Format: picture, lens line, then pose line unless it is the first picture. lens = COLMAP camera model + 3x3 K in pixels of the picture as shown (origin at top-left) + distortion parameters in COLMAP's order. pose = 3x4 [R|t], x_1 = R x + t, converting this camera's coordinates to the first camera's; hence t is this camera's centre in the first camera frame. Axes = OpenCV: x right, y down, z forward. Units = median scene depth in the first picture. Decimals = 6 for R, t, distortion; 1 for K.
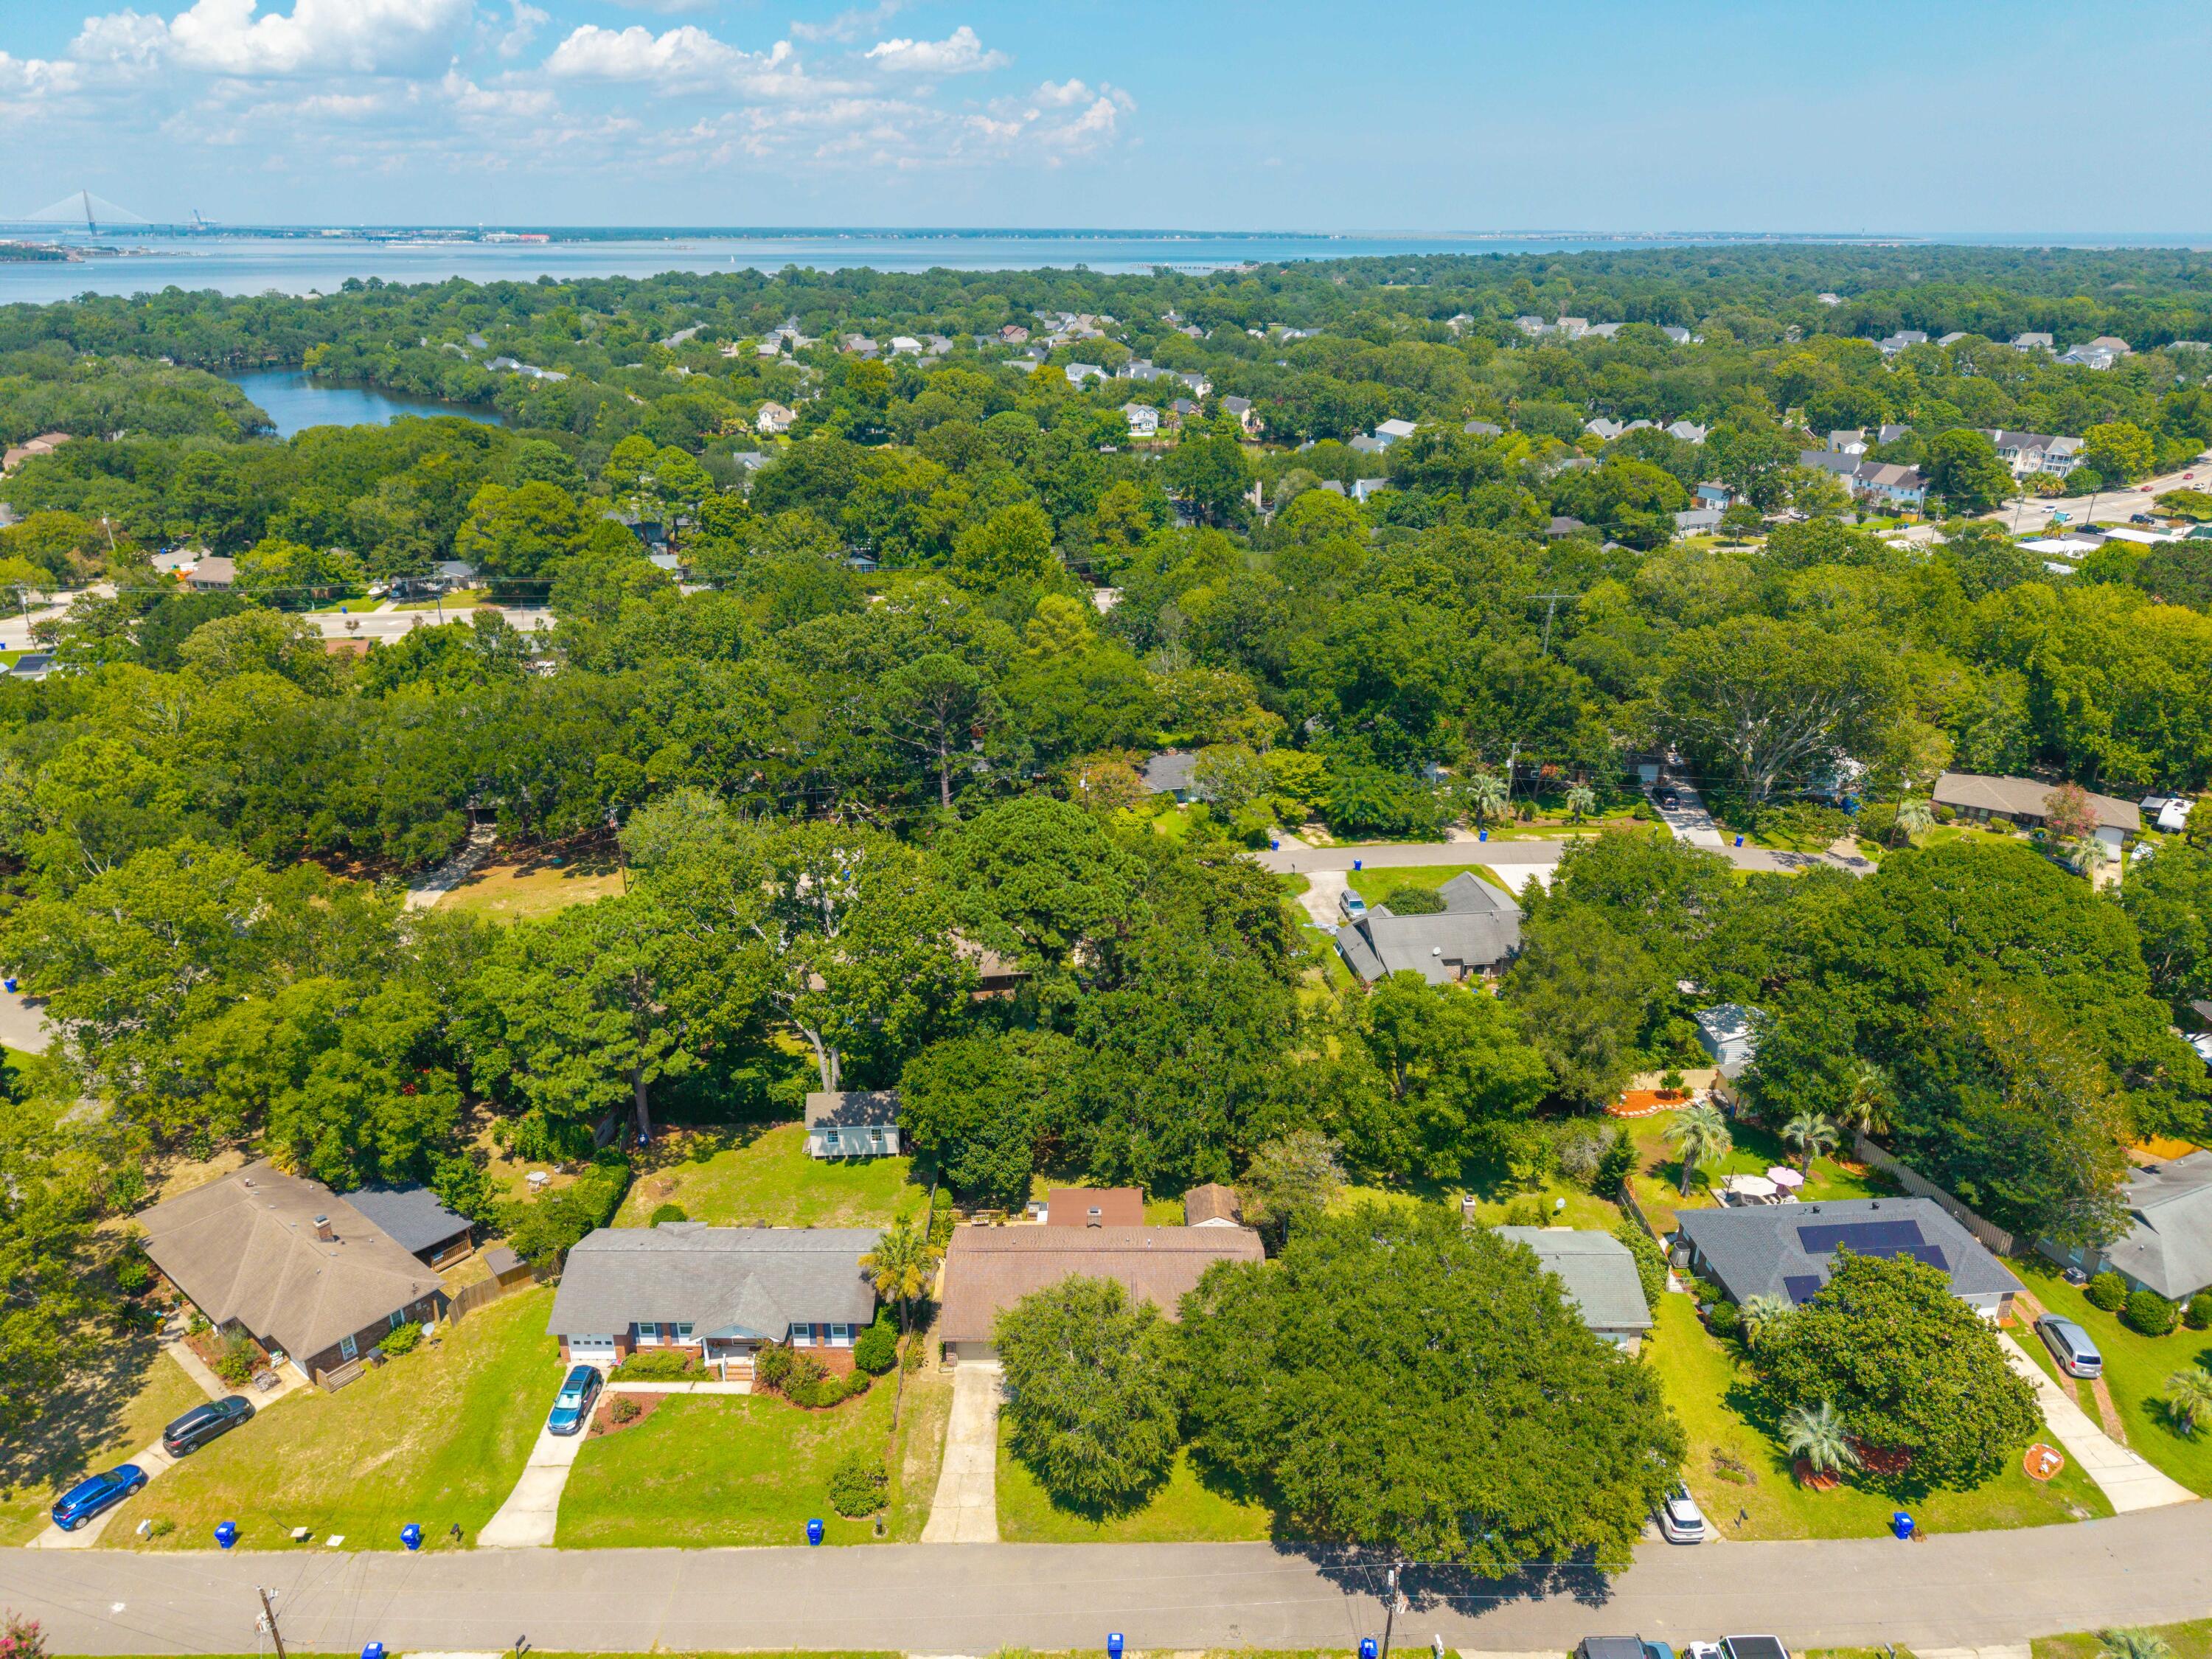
lens RADIAL K [[1490.7, 0, 1105.4], [0, 1490.7, 786.8], [0, 0, 1]] dist [0.011070, -0.010941]
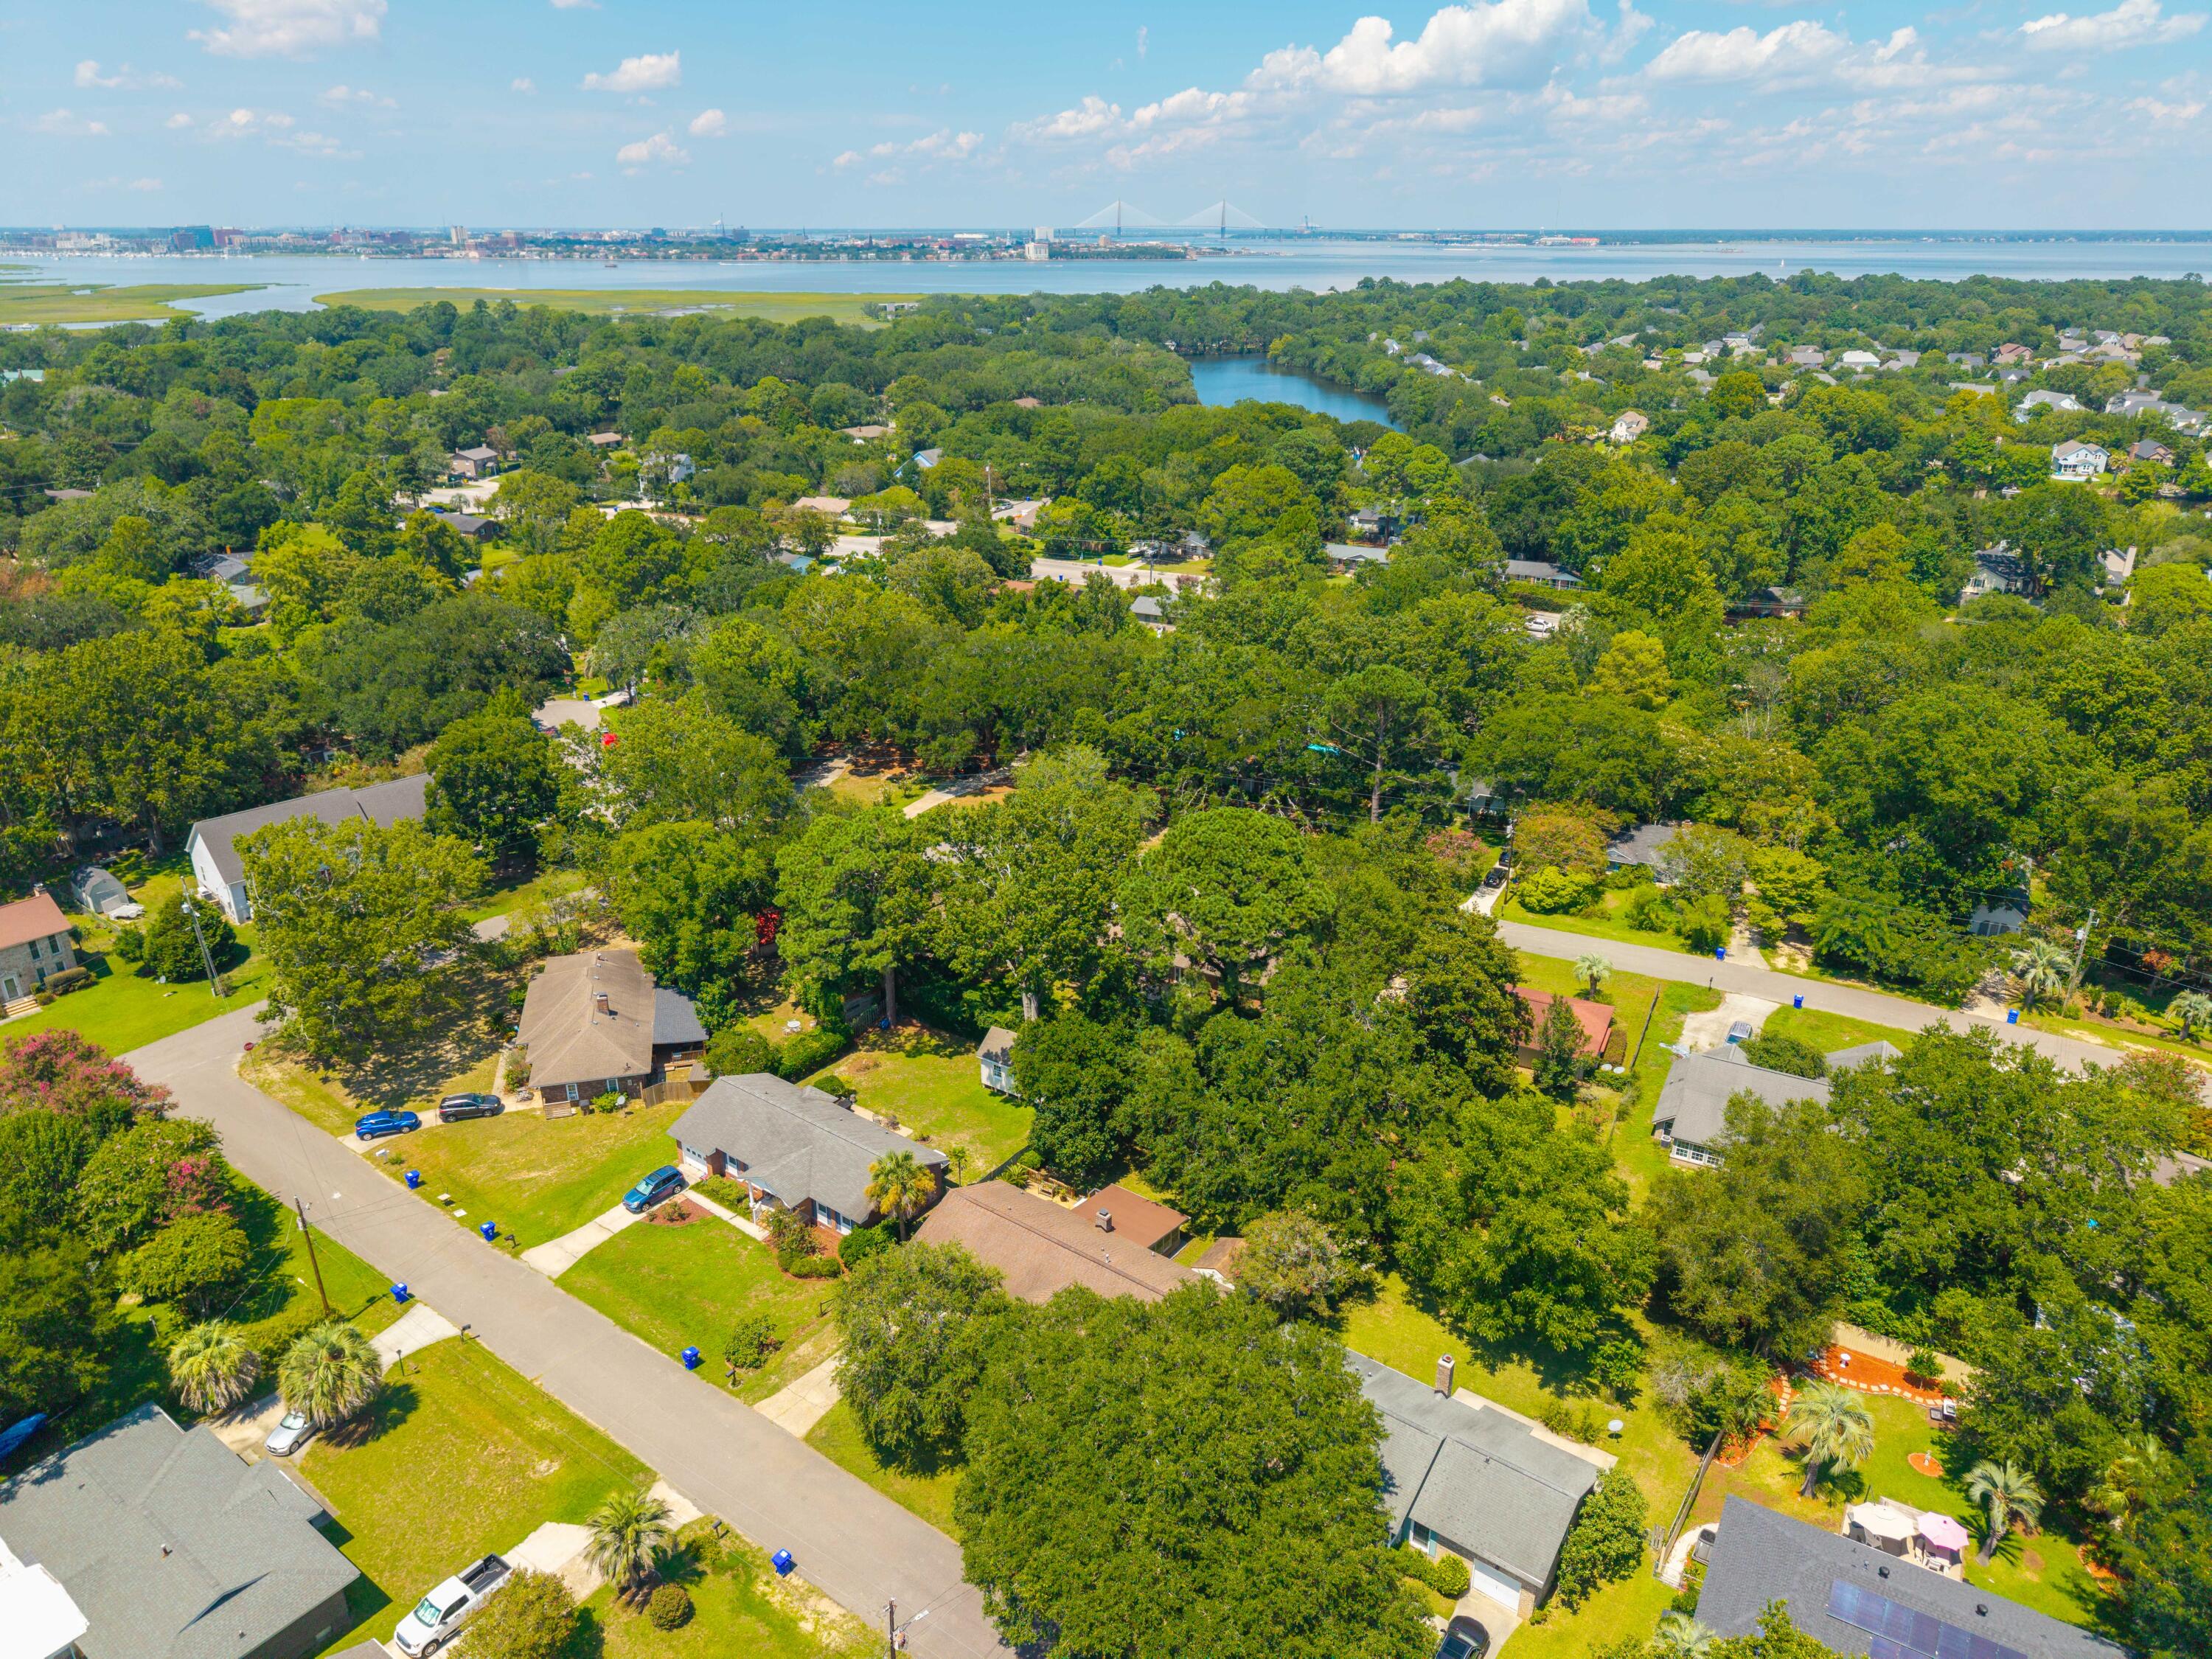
lens RADIAL K [[1517.5, 0, 1107.3], [0, 1517.5, 750.1], [0, 0, 1]] dist [0.008712, -0.008792]
pose [[0.800215, 0.192749, -0.567894, 0.290302], [-0.208985, 0.977211, 0.037196, -0.031516], [0.562122, 0.088917, 0.822261, 0.080371]]
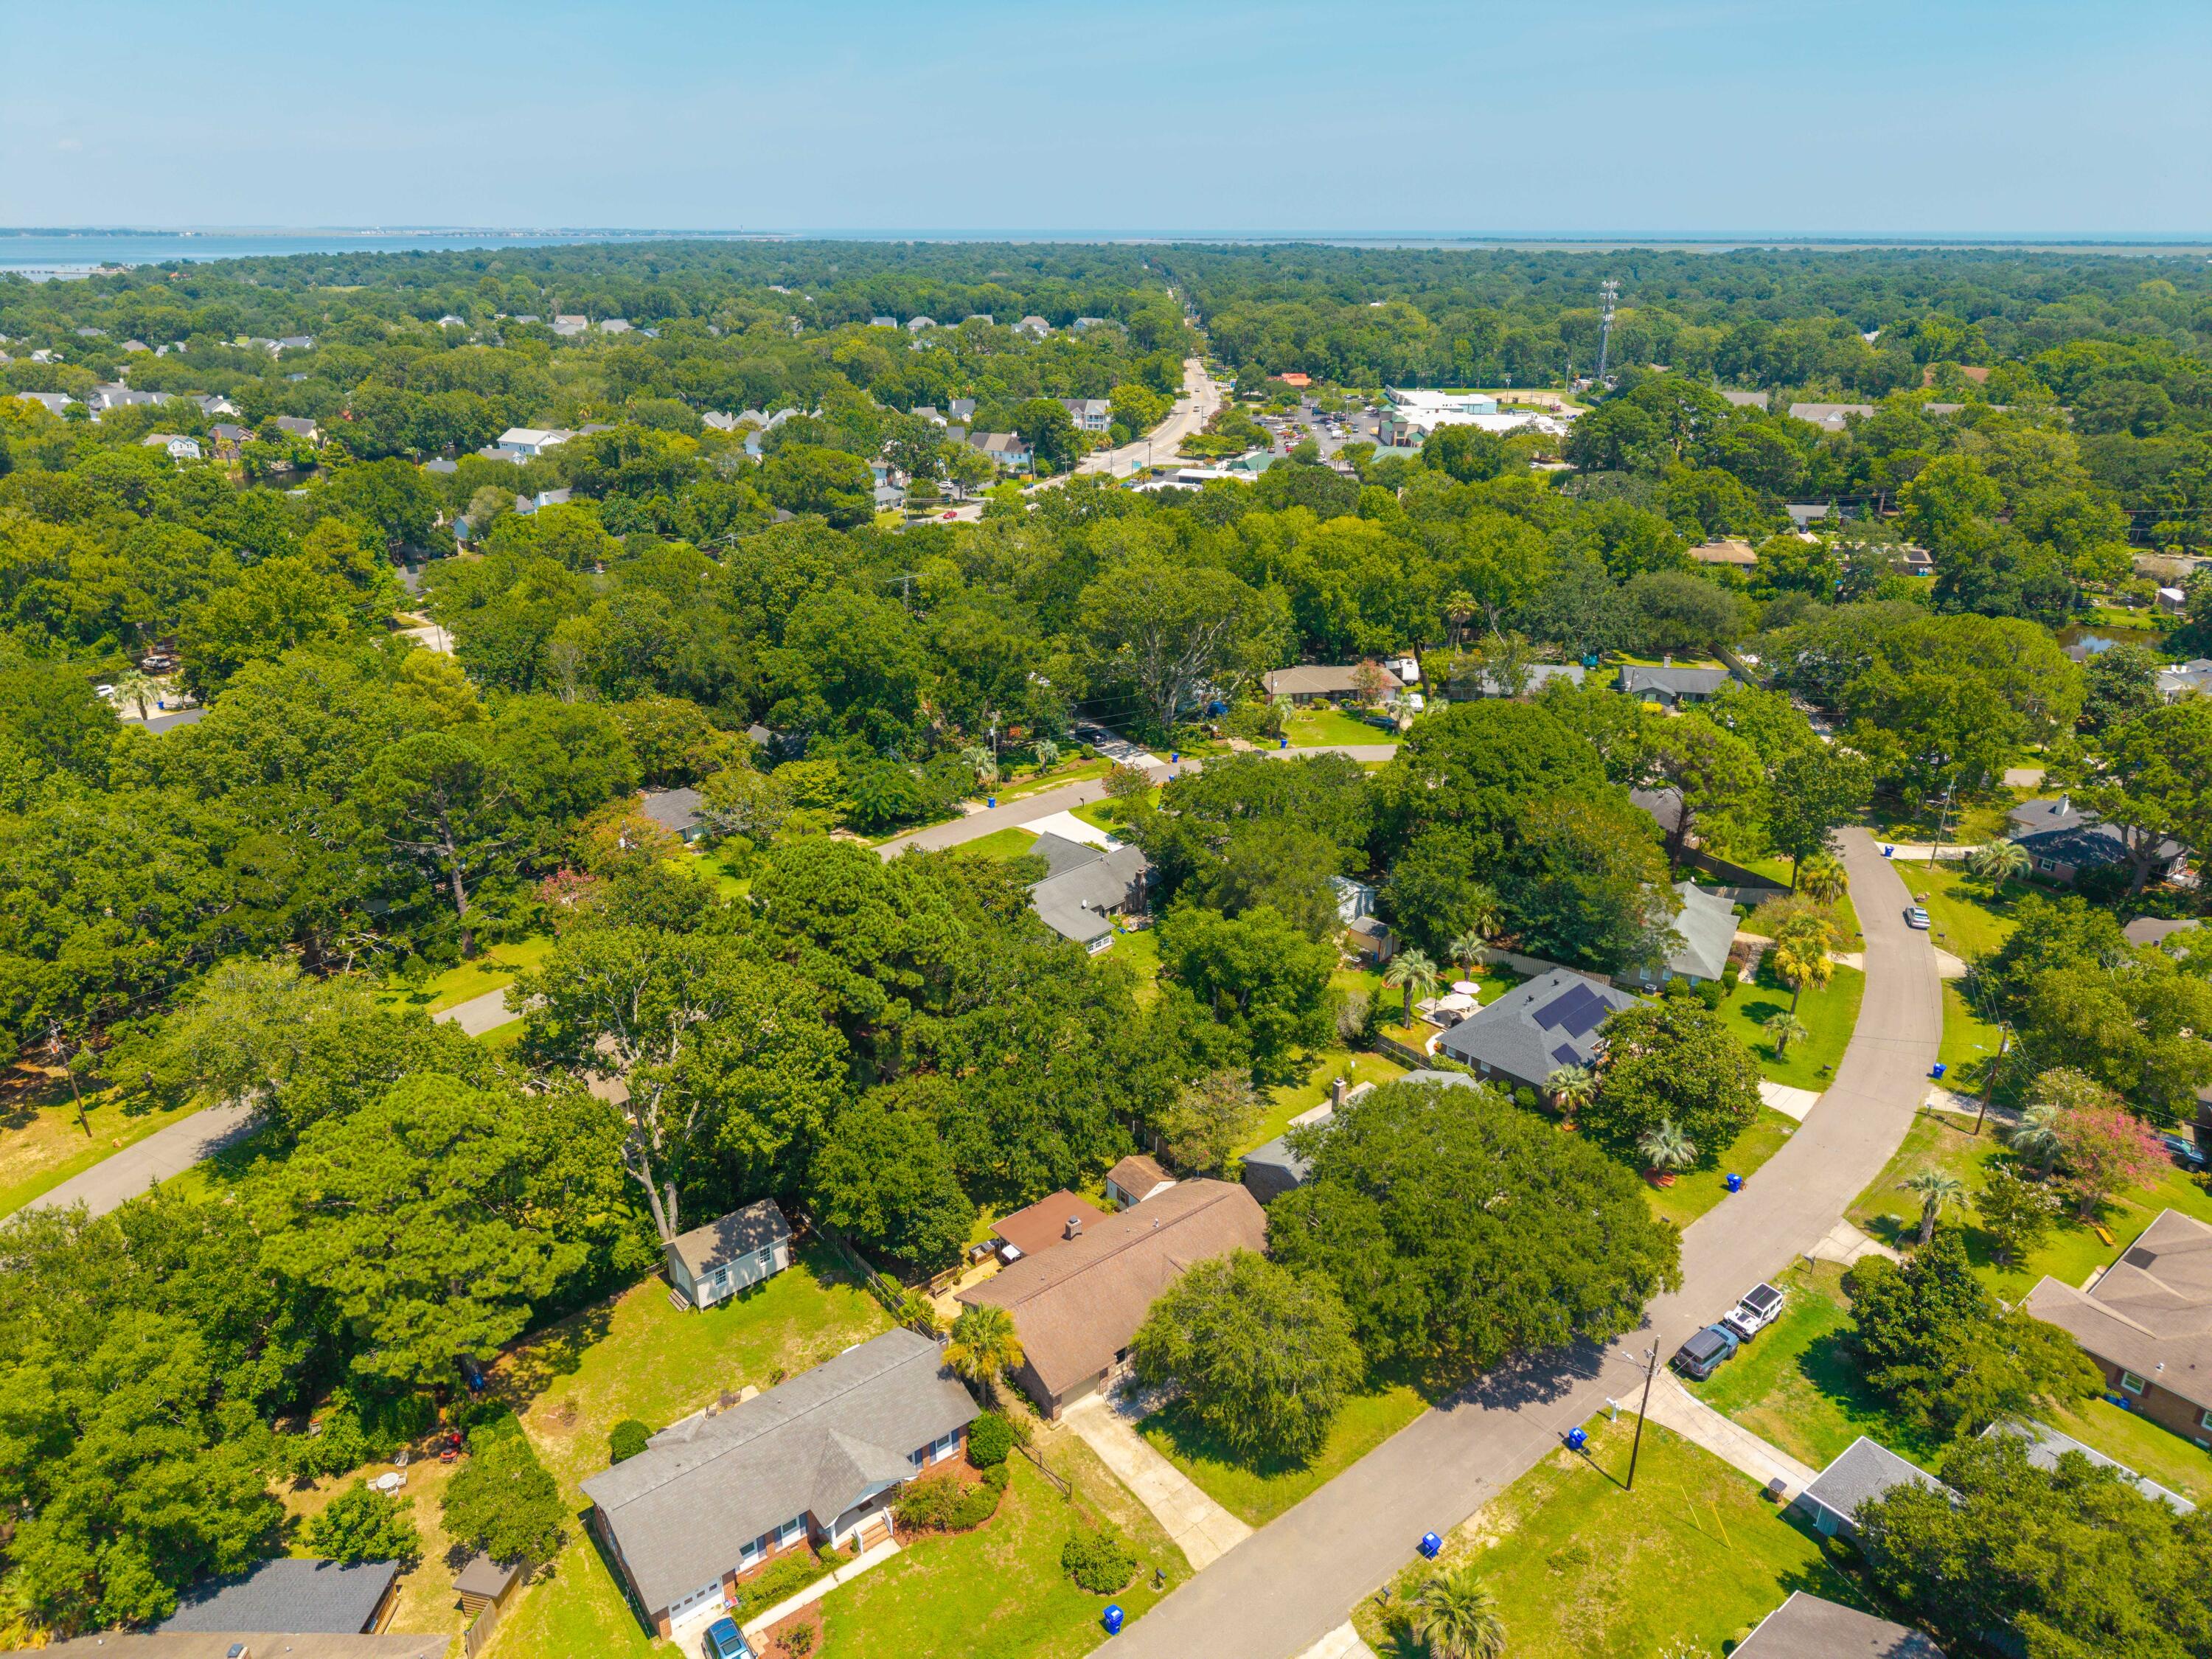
lens RADIAL K [[1490.7, 0, 1105.4], [0, 1490.7, 786.8], [0, 0, 1]] dist [0.011070, -0.010941]
pose [[0.784728, -0.217484, 0.580434, -0.286584], [0.216177, 0.973654, 0.072555, -0.036354], [-0.580921, 0.068540, 0.811069, 0.093837]]
